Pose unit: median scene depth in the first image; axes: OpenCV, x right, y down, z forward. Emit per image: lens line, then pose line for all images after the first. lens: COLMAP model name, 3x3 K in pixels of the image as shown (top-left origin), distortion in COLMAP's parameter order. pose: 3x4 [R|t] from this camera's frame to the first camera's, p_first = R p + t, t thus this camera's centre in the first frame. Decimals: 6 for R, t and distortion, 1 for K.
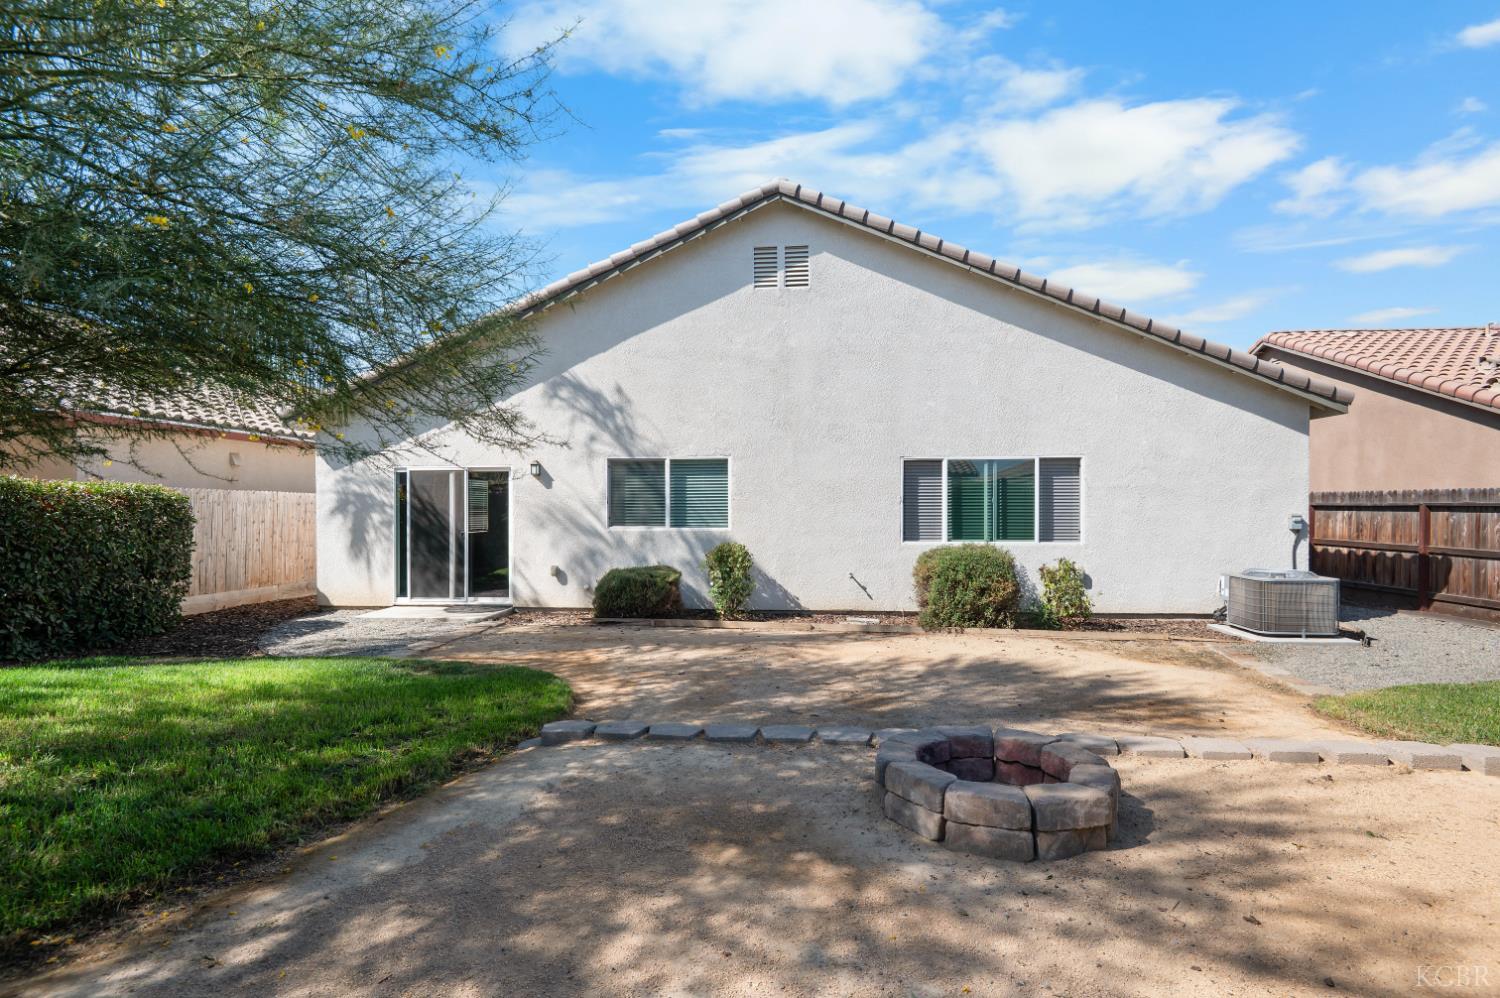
lens RADIAL K [[687.5, 0, 751.6], [0, 687.5, 511.6], [0, 0, 1]] dist [0.004875, -0.006229]
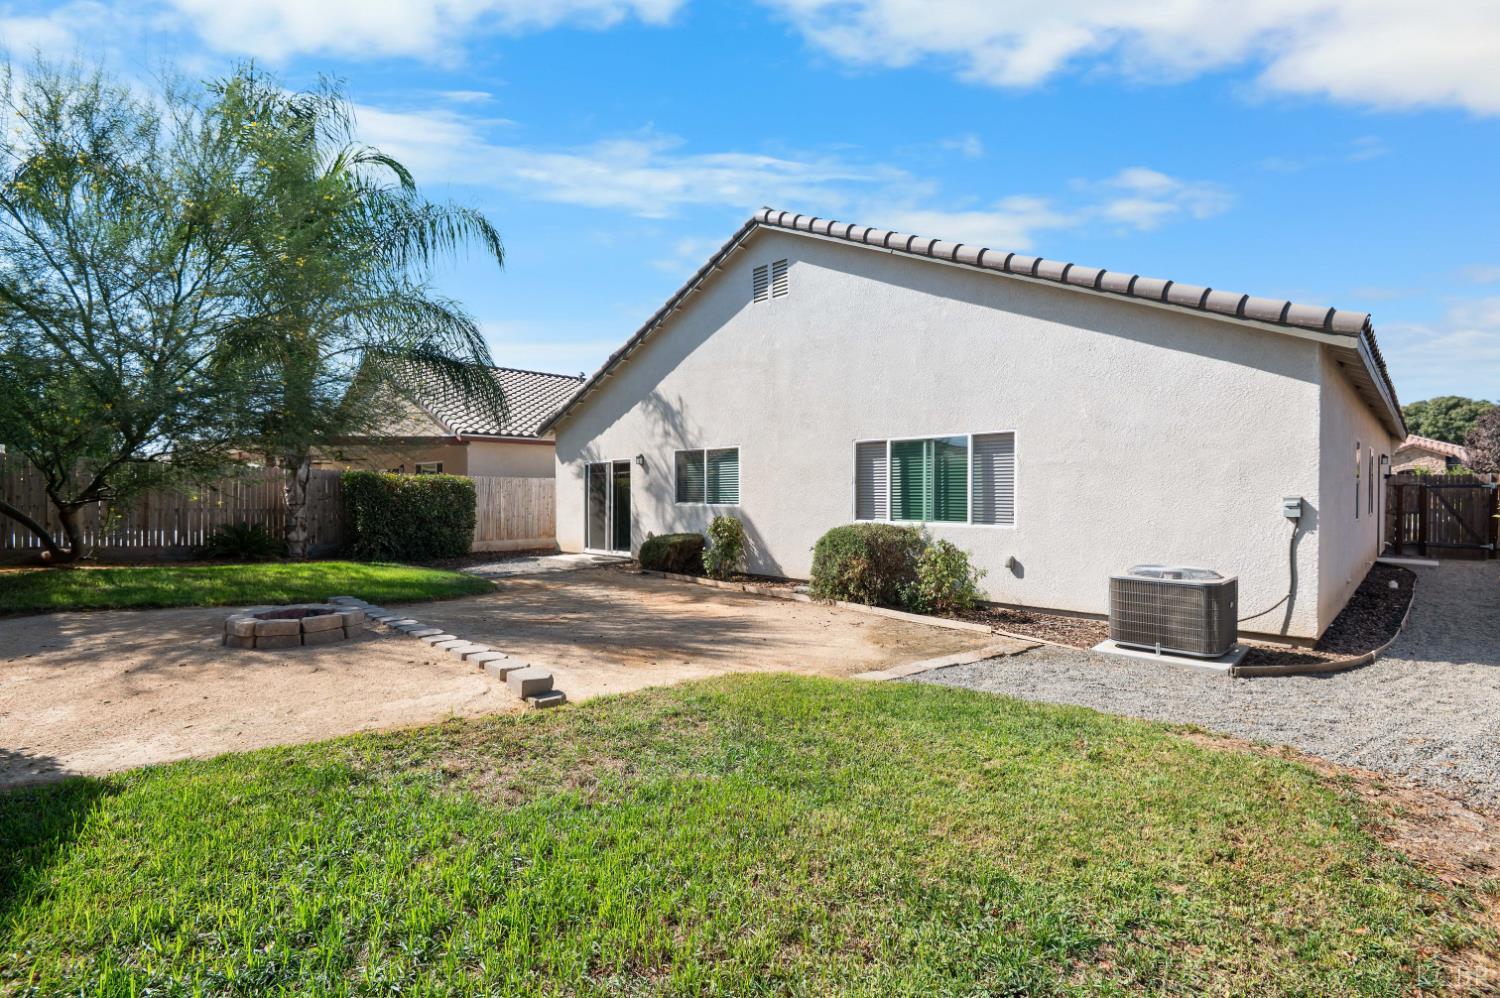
lens RADIAL K [[687.5, 0, 751.3], [0, 687.5, 495.4], [0, 0, 1]] dist [0.004875, -0.006229]
pose [[0.763087, 0.004845, -0.646278, 0.782958], [0.000478, 0.999967, 0.008061, -0.002686], [0.646296, -0.006460, 0.763059, 0.088123]]
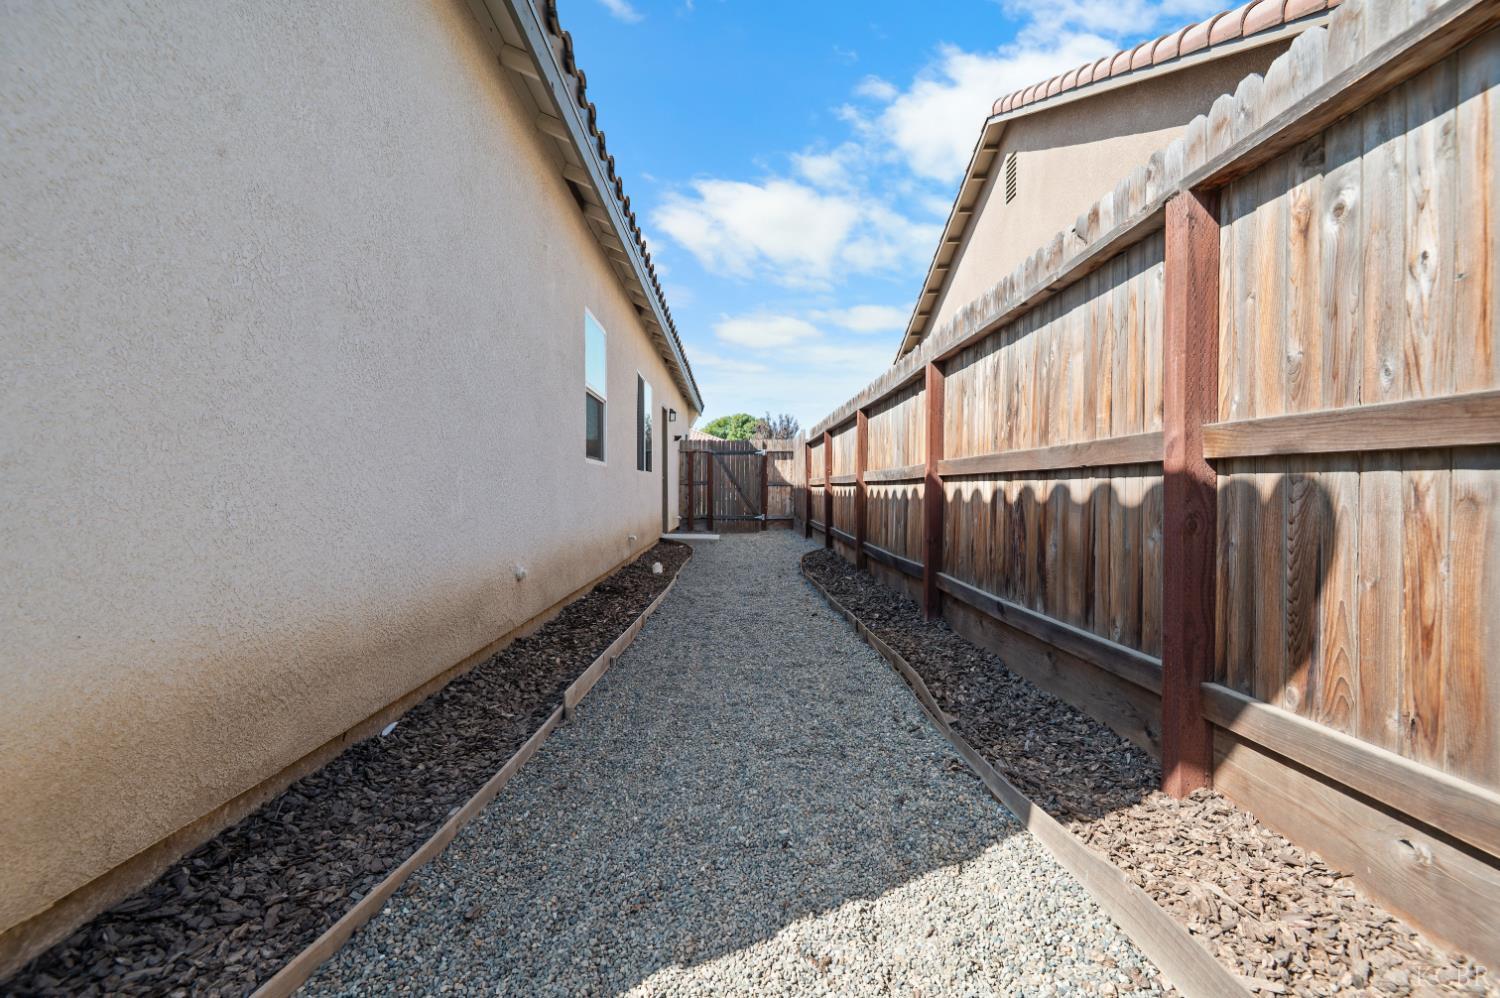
lens RADIAL K [[687.5, 0, 746.7], [0, 687.5, 493.5], [0, 0, 1]] dist [0.004875, -0.006229]
pose [[0.995784, 0.000014, 0.091727, 0.886536], [-0.000238, 0.999997, 0.002428, 0.069880], [-0.091727, -0.002440, 0.995781, 0.869806]]
